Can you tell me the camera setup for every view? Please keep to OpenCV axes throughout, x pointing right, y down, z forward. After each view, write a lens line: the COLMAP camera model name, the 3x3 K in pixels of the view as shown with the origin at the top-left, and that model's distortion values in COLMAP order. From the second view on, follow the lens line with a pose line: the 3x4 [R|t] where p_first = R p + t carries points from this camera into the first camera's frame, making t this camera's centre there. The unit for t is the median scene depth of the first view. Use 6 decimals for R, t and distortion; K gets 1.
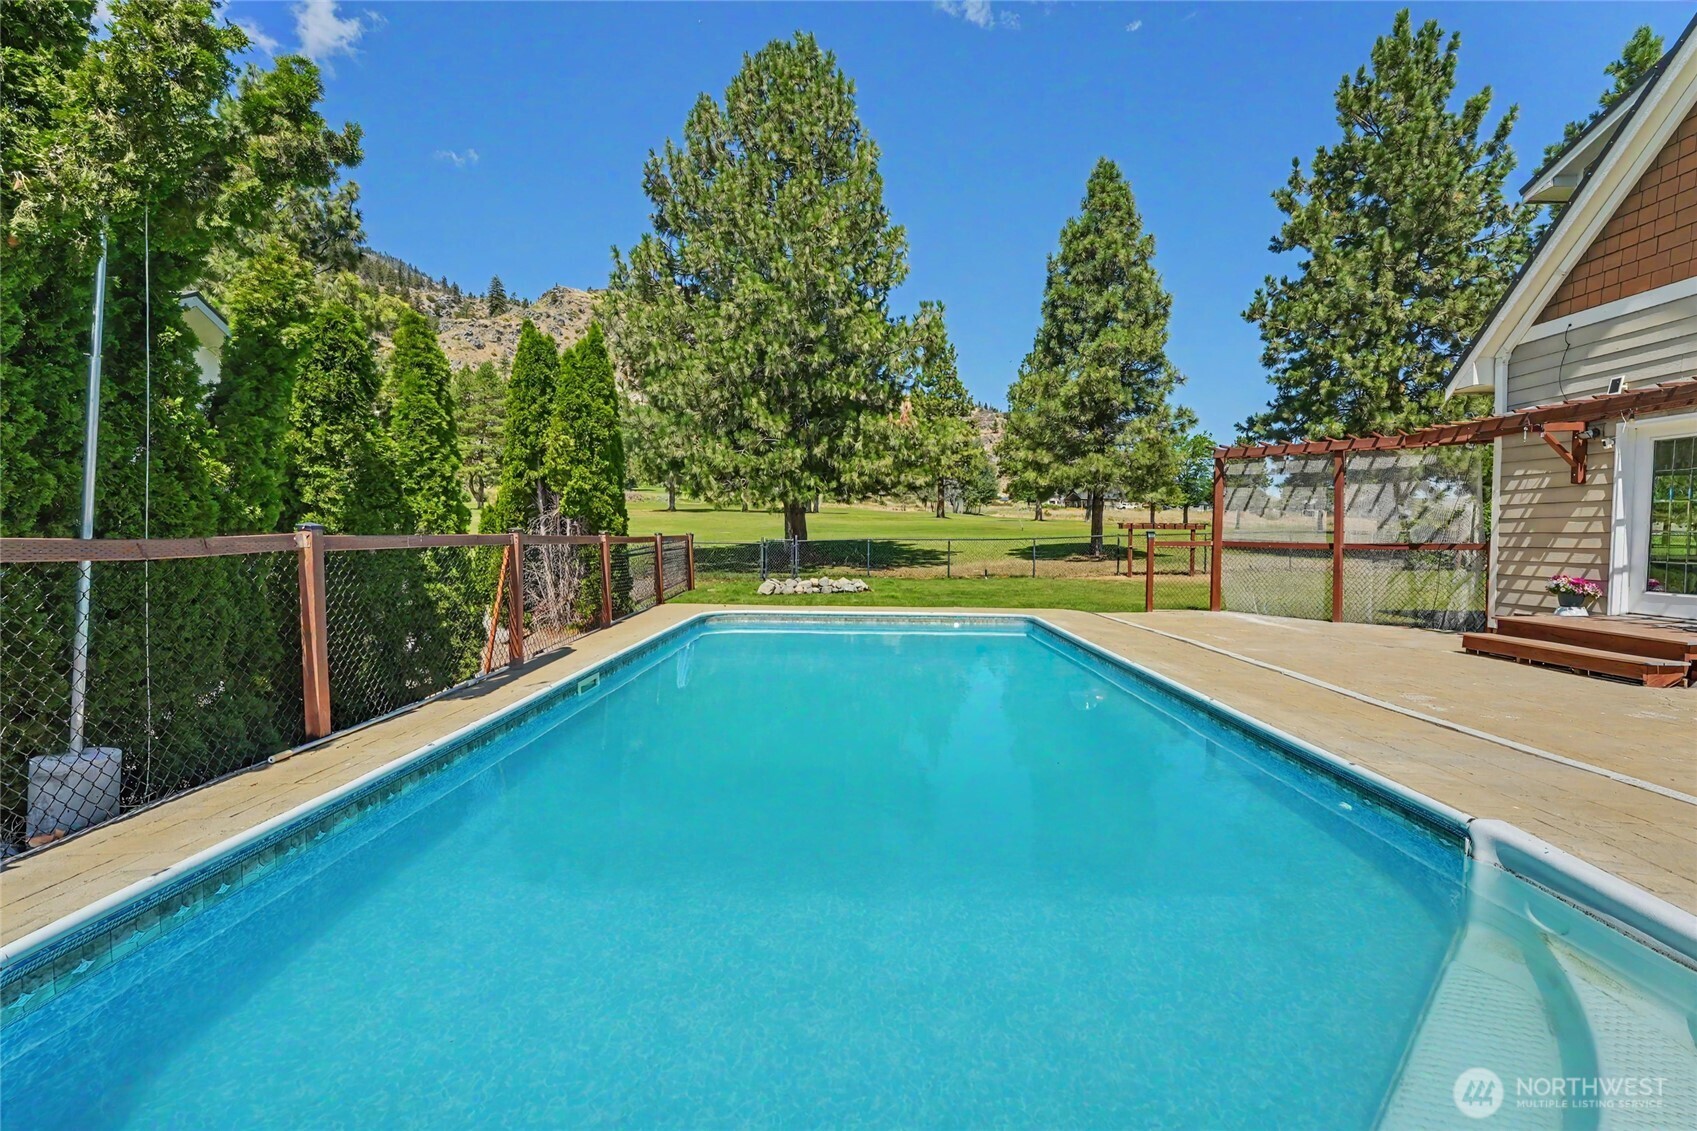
lens RADIAL K [[750.7, 0, 850.6], [0, 750.7, 555.0], [0, 0, 1]] dist [0.004997, 0.000798]
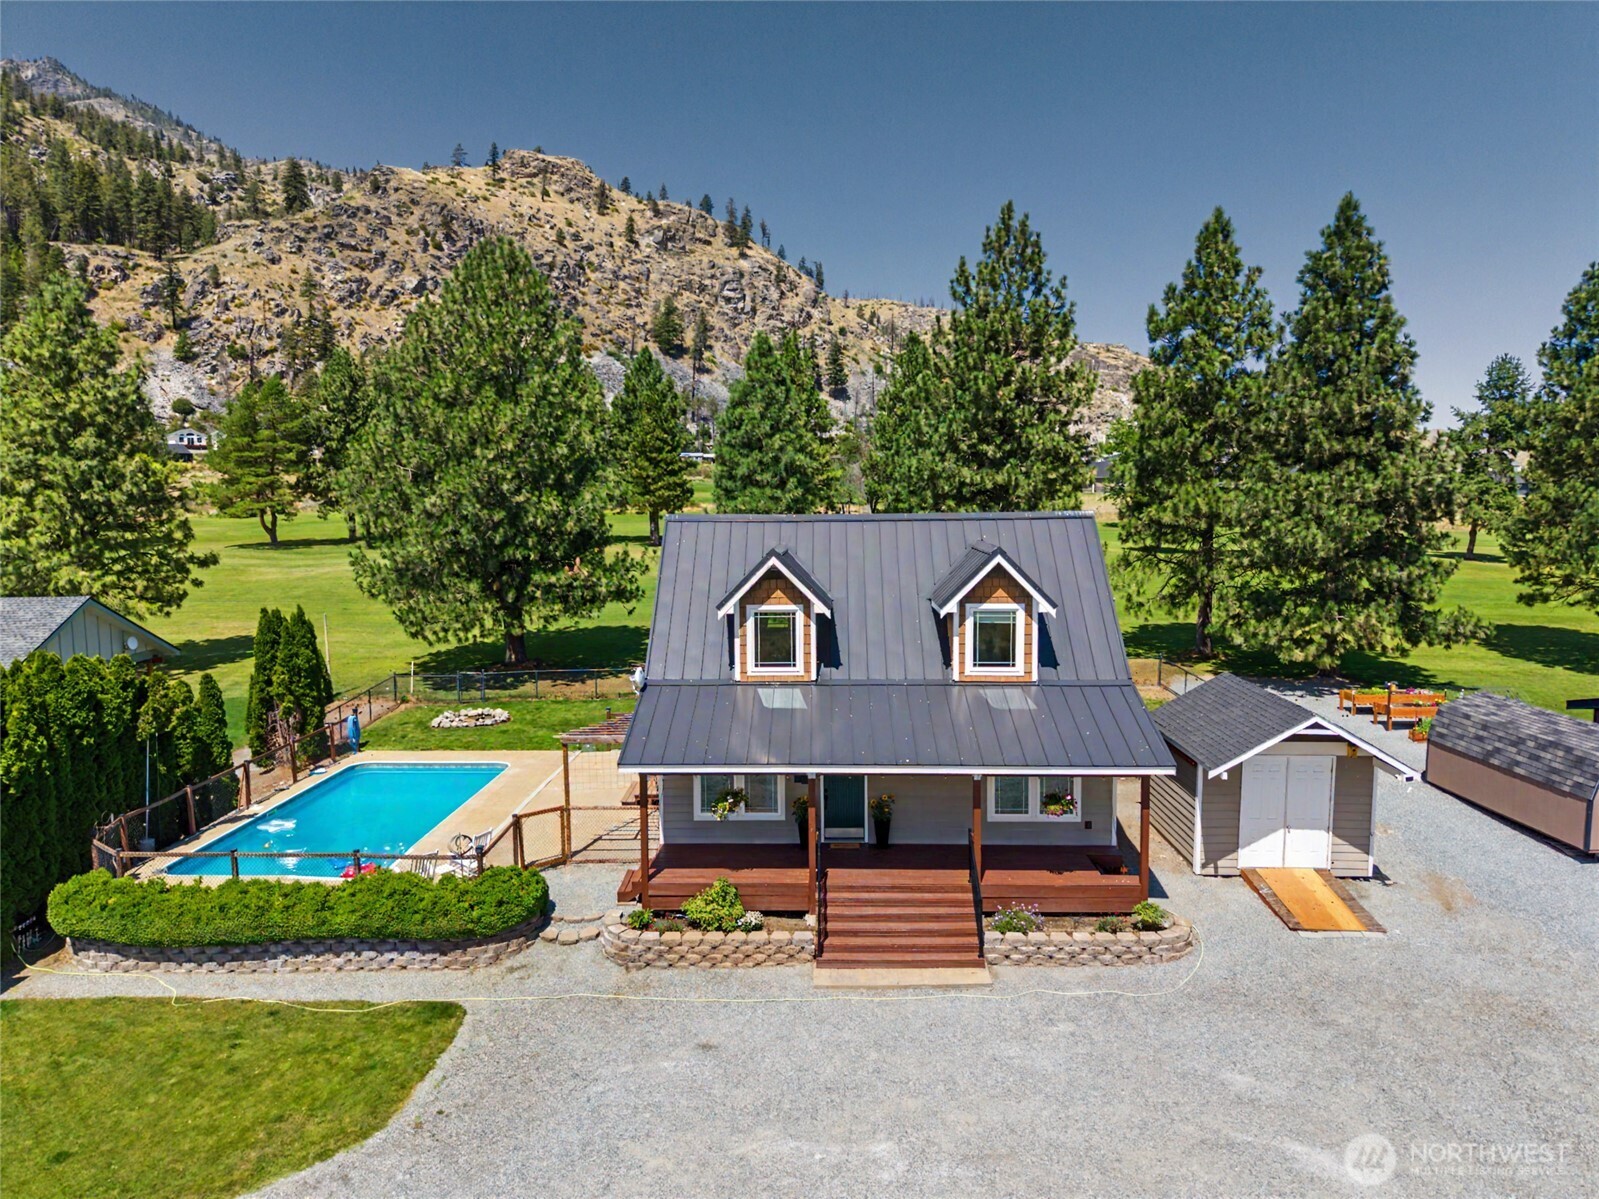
lens RADIAL K [[1072.8, 0, 807.3], [0, 1072.8, 589.5], [0, 0, 1]] dist [0.024324, -0.014337]
pose [[0.999824, -0.014146, -0.012285, 0.418595], [0.014828, 0.998246, 0.057320, -0.212062], [0.011452, -0.057493, 0.998280, -0.729227]]
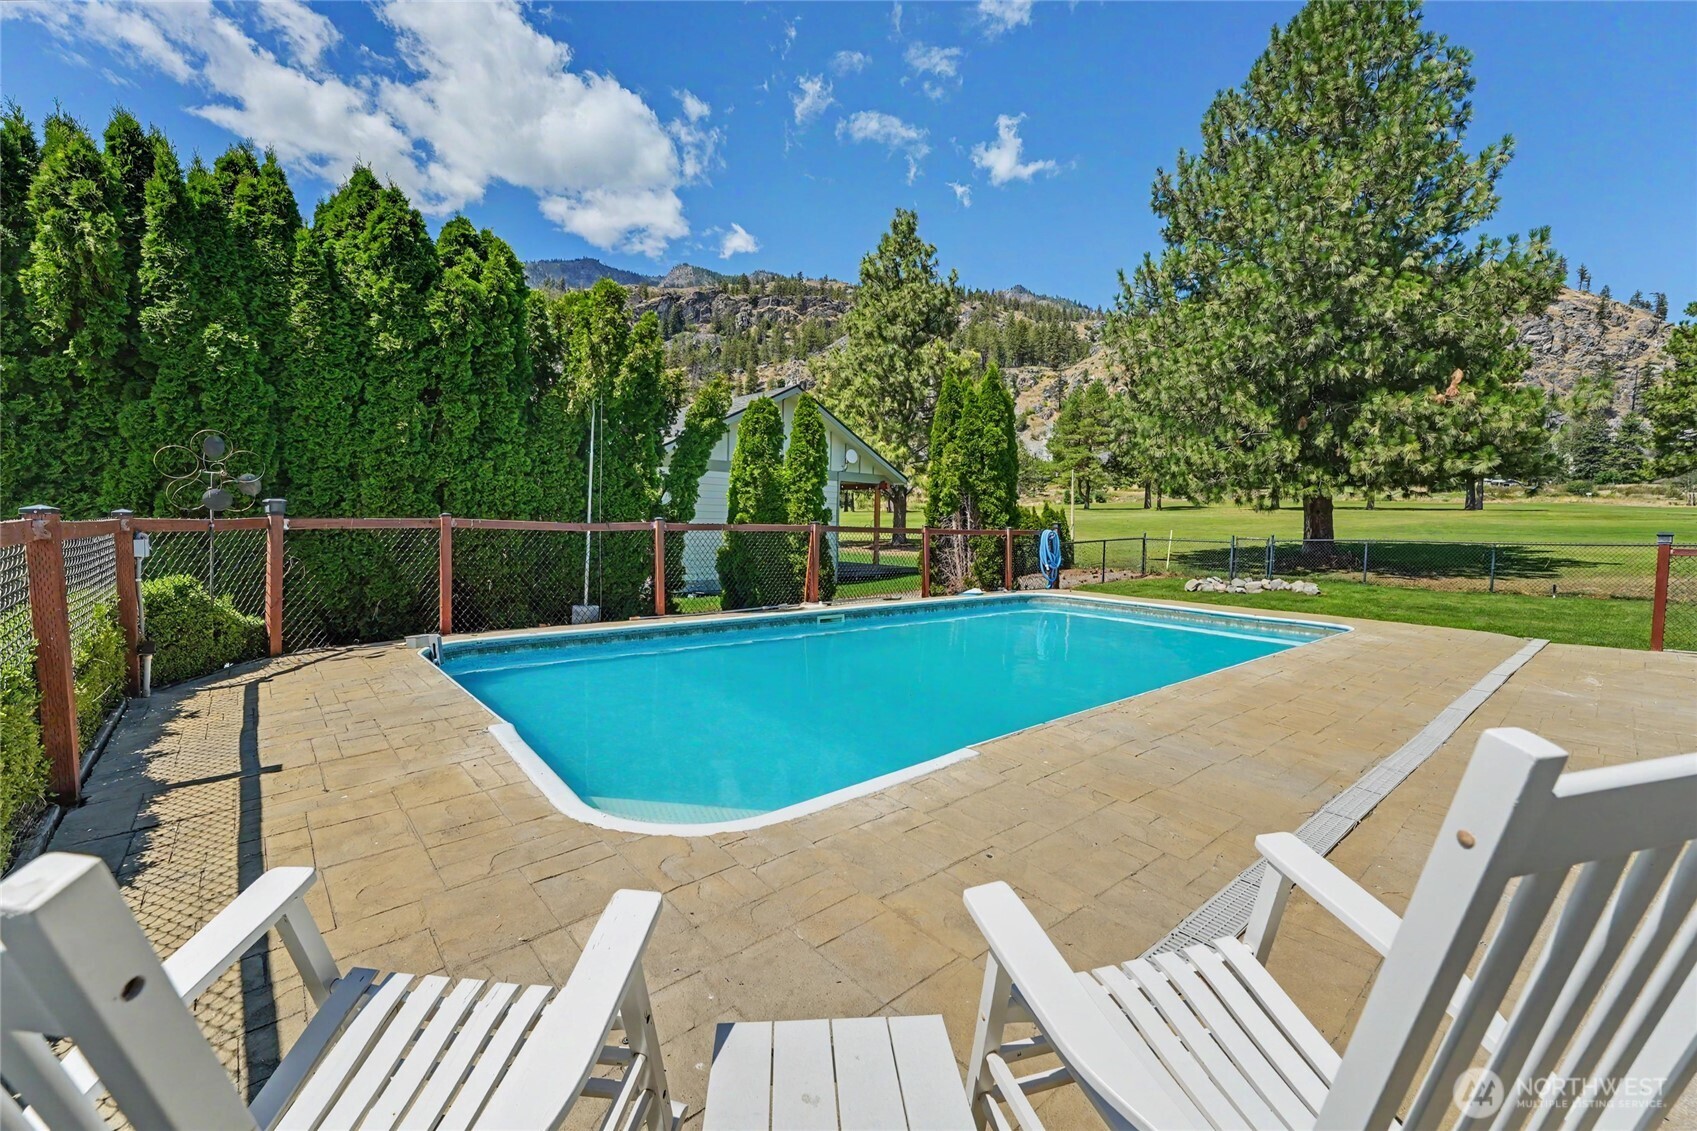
lens RADIAL K [[696.9, 0, 832.2], [0, 696.9, 560.2], [0, 0, 1]] dist [-0.004228, 0.001207]
pose [[0.658247, 0.045275, -0.751439, 0.169571], [-0.035280, 0.998948, 0.029284, 0.000858], [0.751975, 0.007235, 0.659152, 0.004948]]
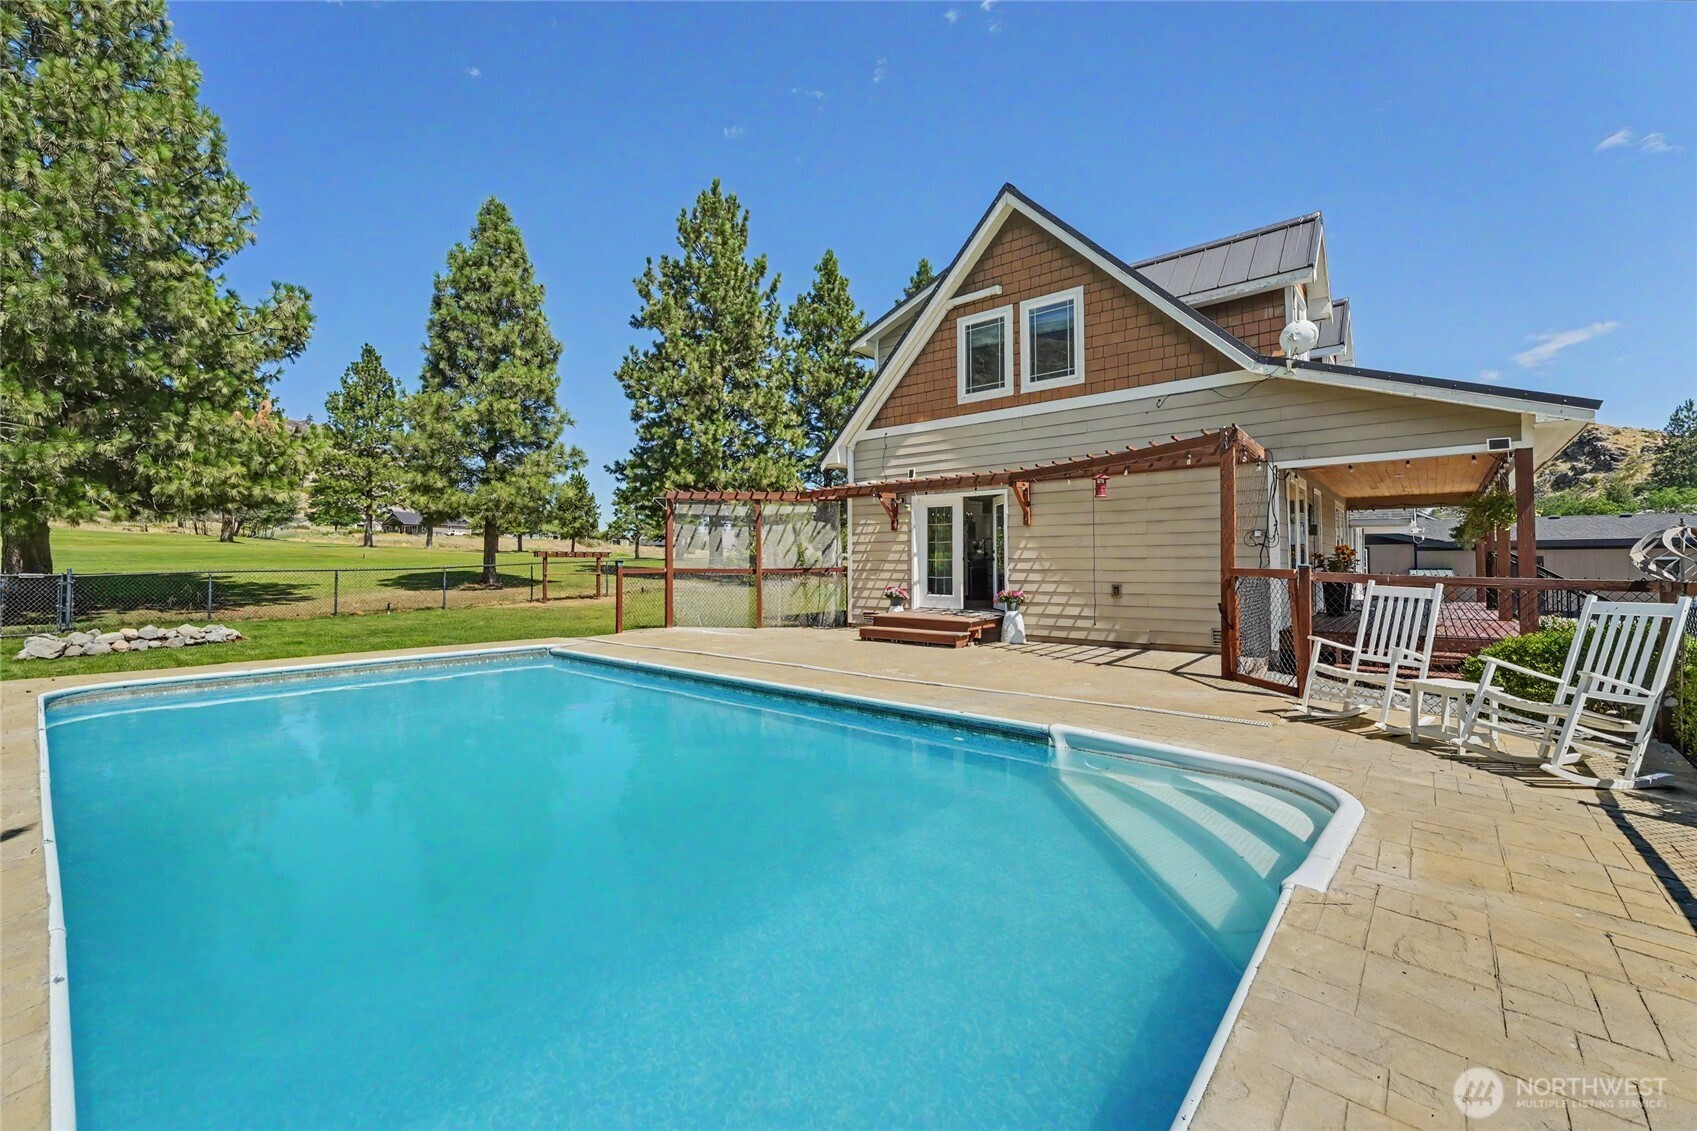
lens RADIAL K [[696.9, 0, 865.4], [0, 696.9, 542.6], [0, 0, 1]] dist [-0.004228, 0.001207]
pose [[0.631872, 0.013607, 0.774954, -0.080967], [0.028069, 0.998788, -0.040424, -0.002716], [-0.774565, 0.047295, 0.630724, 0.030056]]
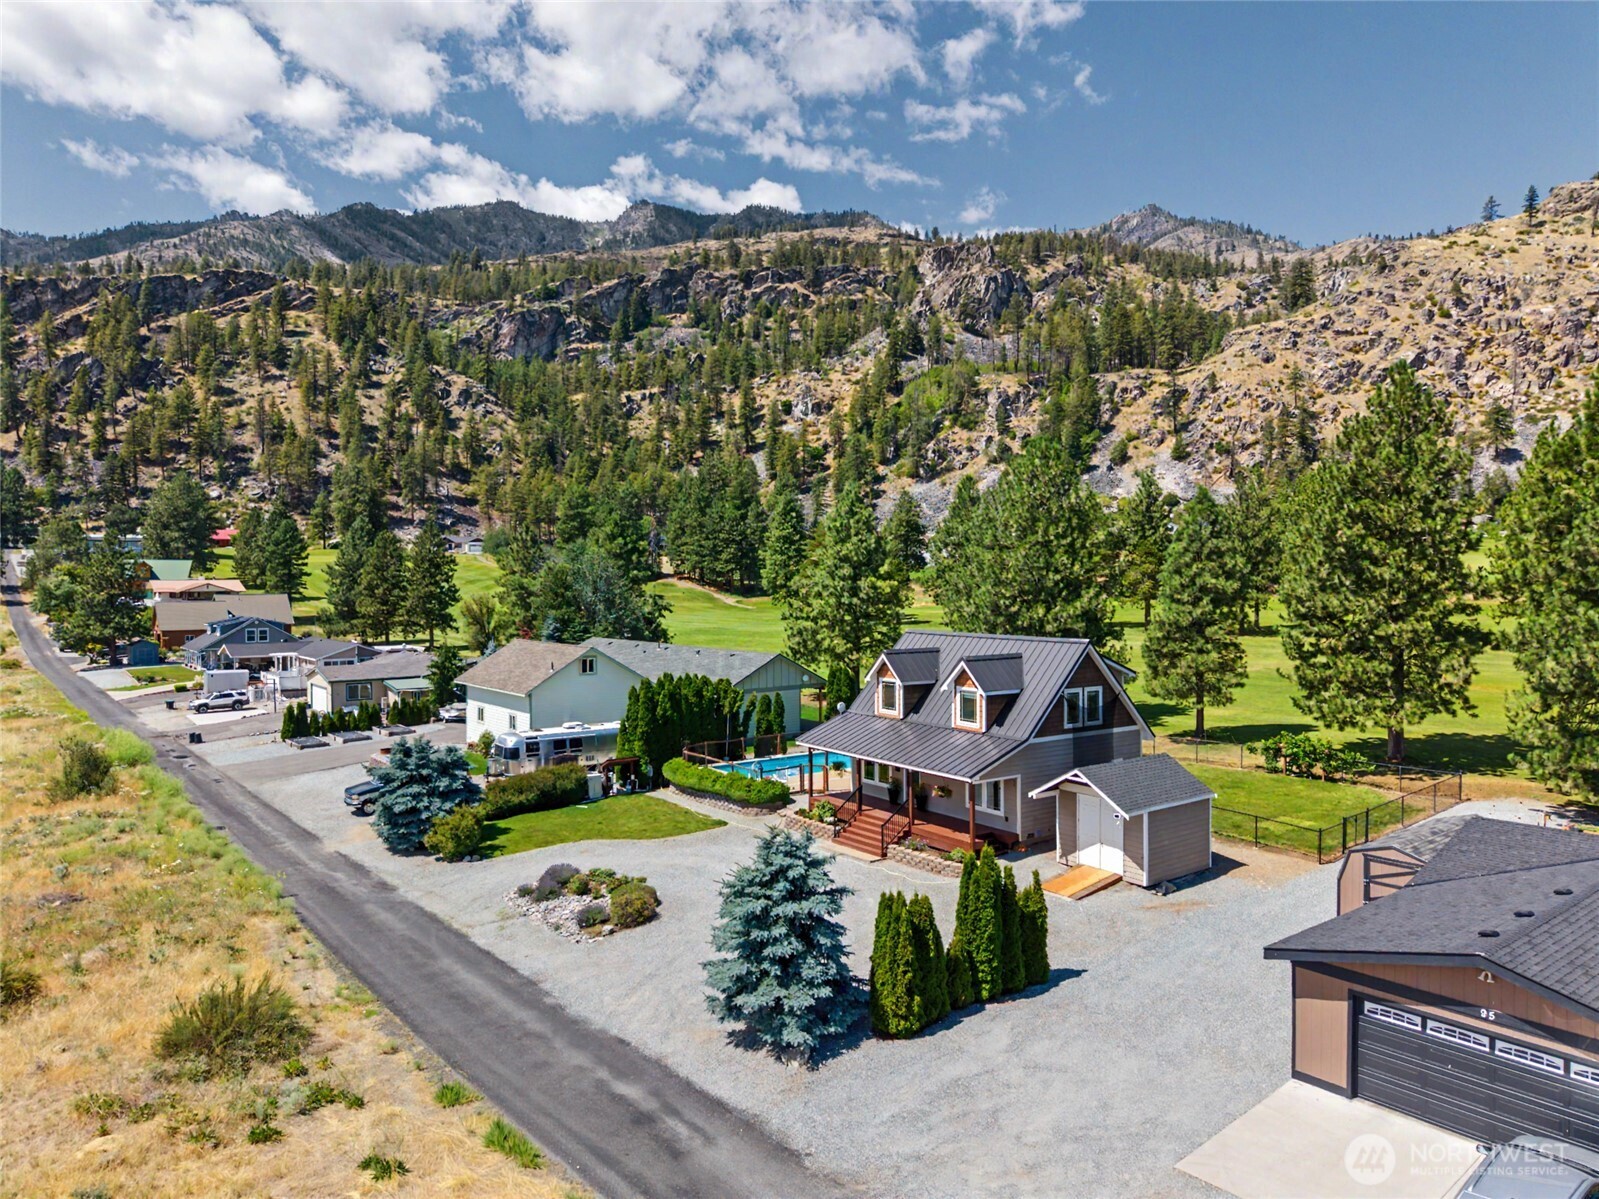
lens RADIAL K [[1072.8, 0, 808.6], [0, 1072.8, 598.3], [0, 0, 1]] dist [0.024324, -0.014337]
pose [[0.613741, 0.008870, -0.789457, 1.581706], [-0.017015, 0.999853, -0.001995, -0.269565], [0.789324, 0.014657, 0.613802, -1.010252]]
